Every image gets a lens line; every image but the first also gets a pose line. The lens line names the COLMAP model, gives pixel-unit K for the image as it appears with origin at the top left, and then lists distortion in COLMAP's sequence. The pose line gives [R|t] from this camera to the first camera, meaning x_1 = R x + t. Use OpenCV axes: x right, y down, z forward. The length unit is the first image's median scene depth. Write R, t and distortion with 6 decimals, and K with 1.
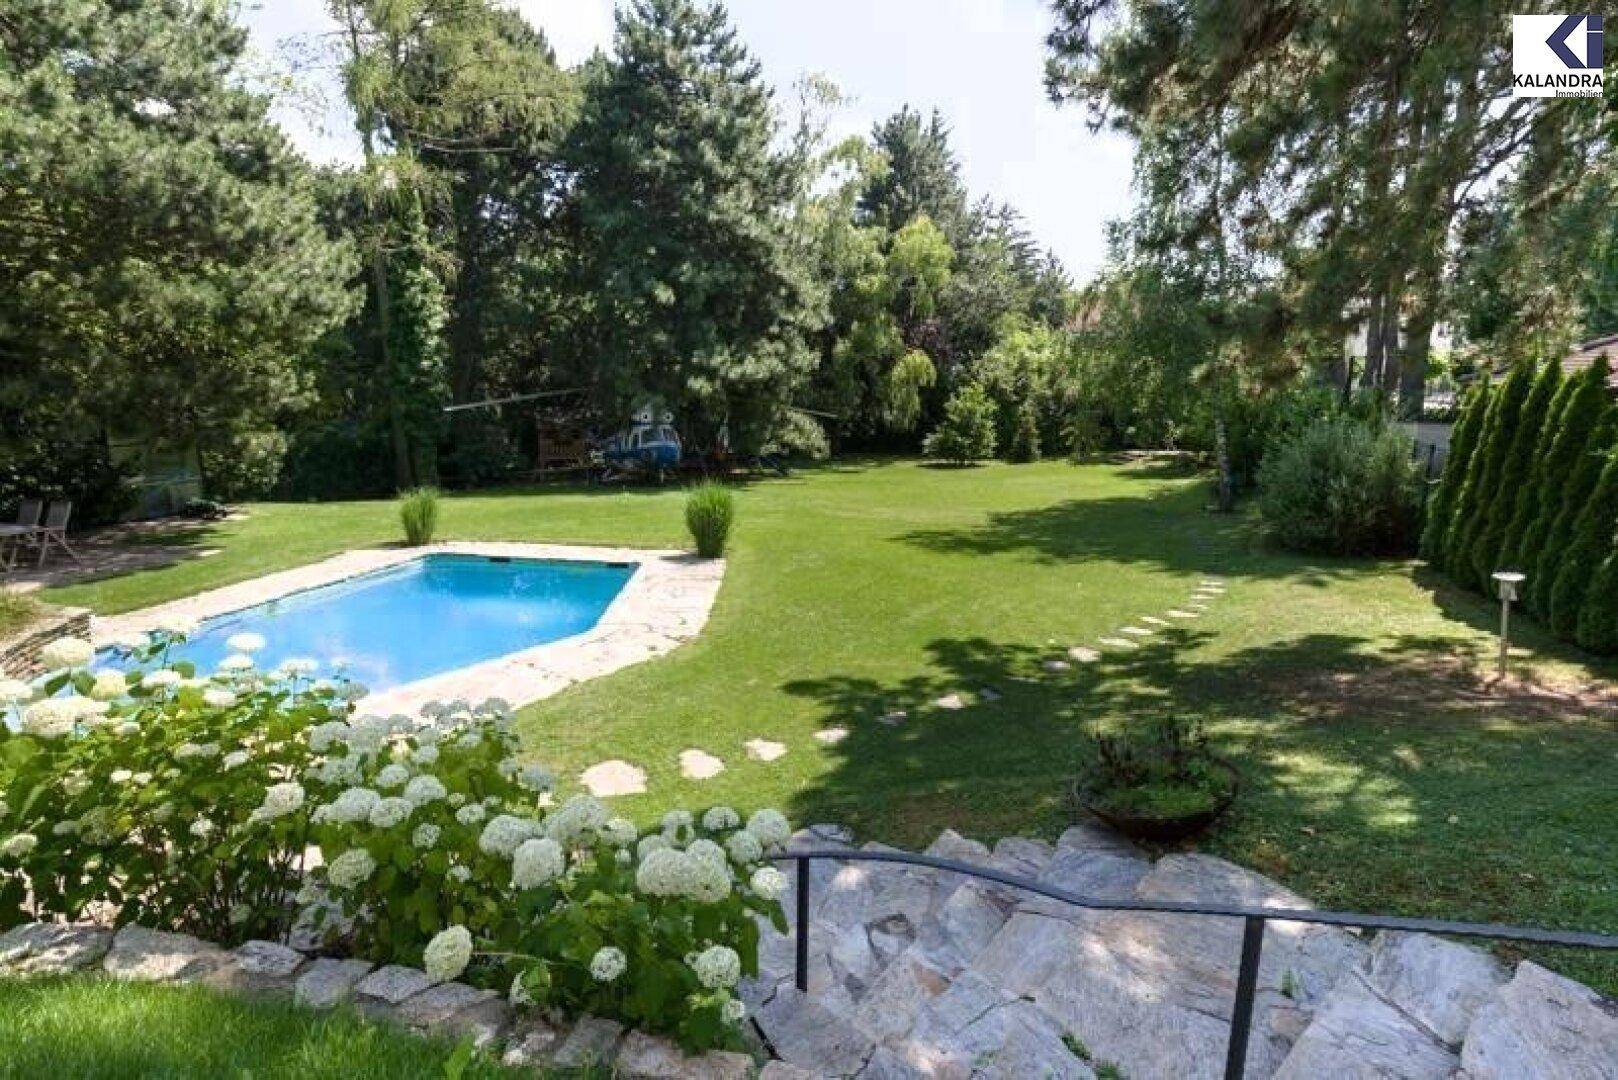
lens RADIAL K [[852.3, 0, 818.7], [0, 852.3, 570.9], [0, 0, 1]] dist [-0.016032, -0.000071]
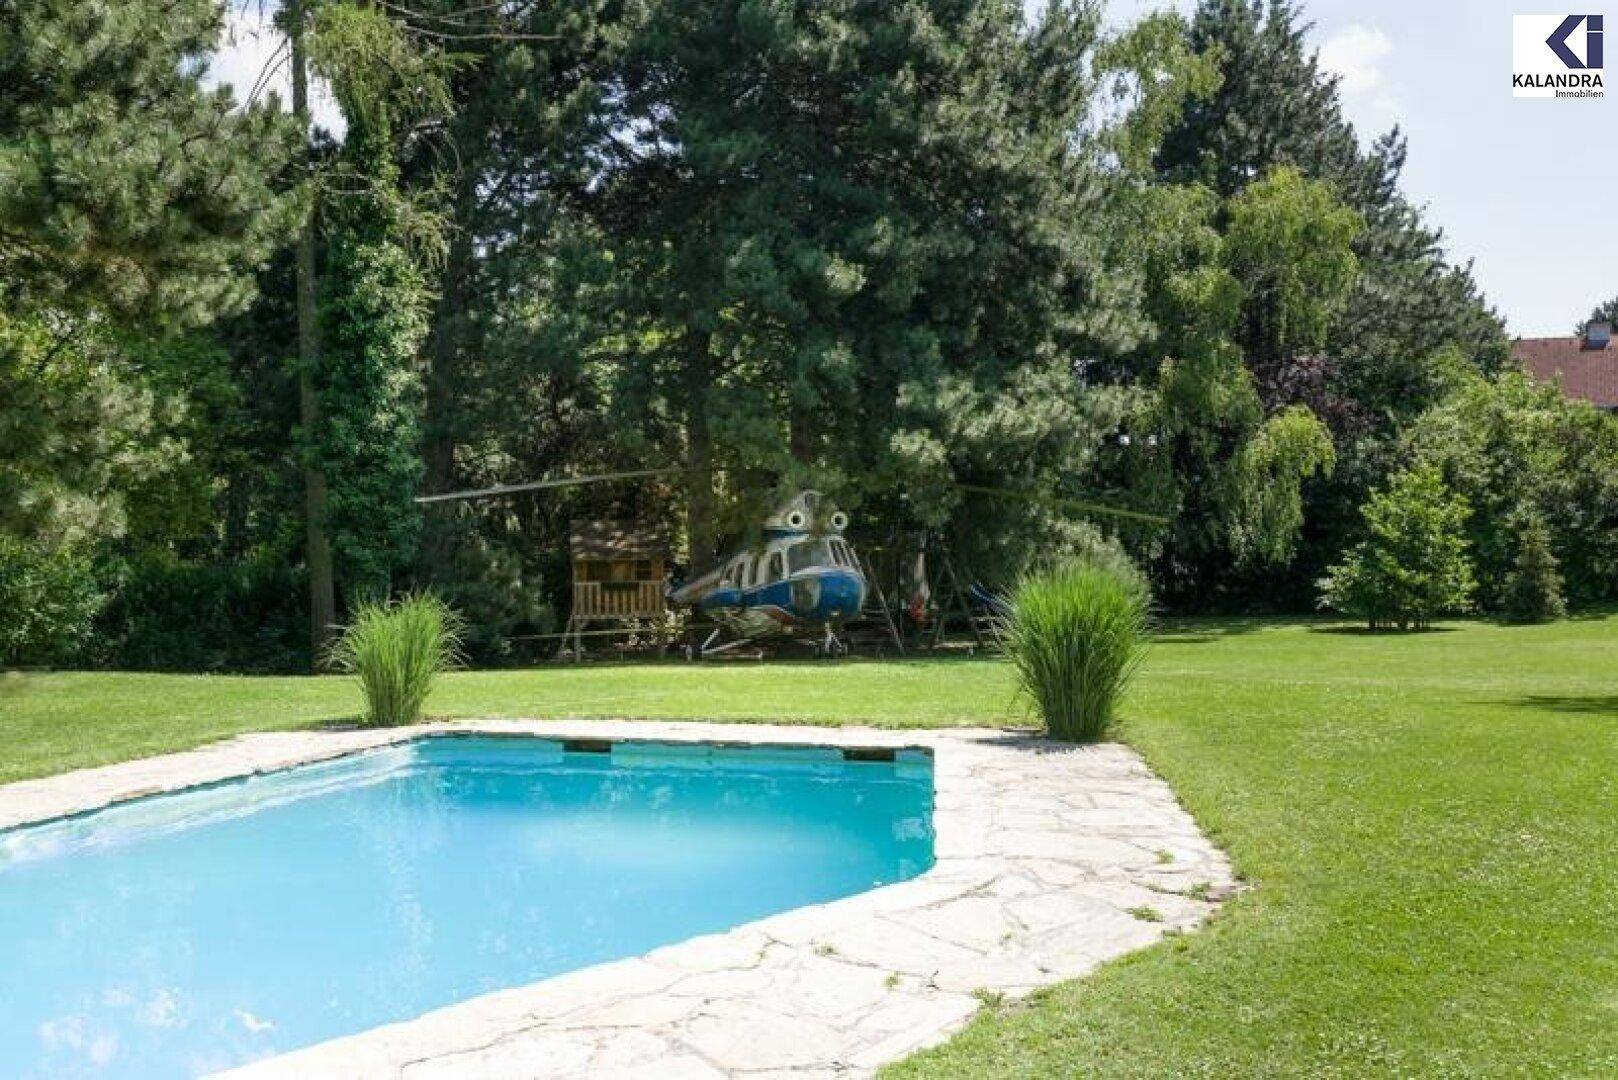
lens RADIAL K [[1534.2, 0, 809.6], [0, 1534.2, 588.9], [0, 0, 1]] dist [-0.000111, 0.004662]
pose [[0.992987, -0.019337, -0.116627, -0.091122], [-0.003114, 0.981912, -0.189312, 0.028434], [0.118179, 0.188348, 0.974966, 0.132022]]
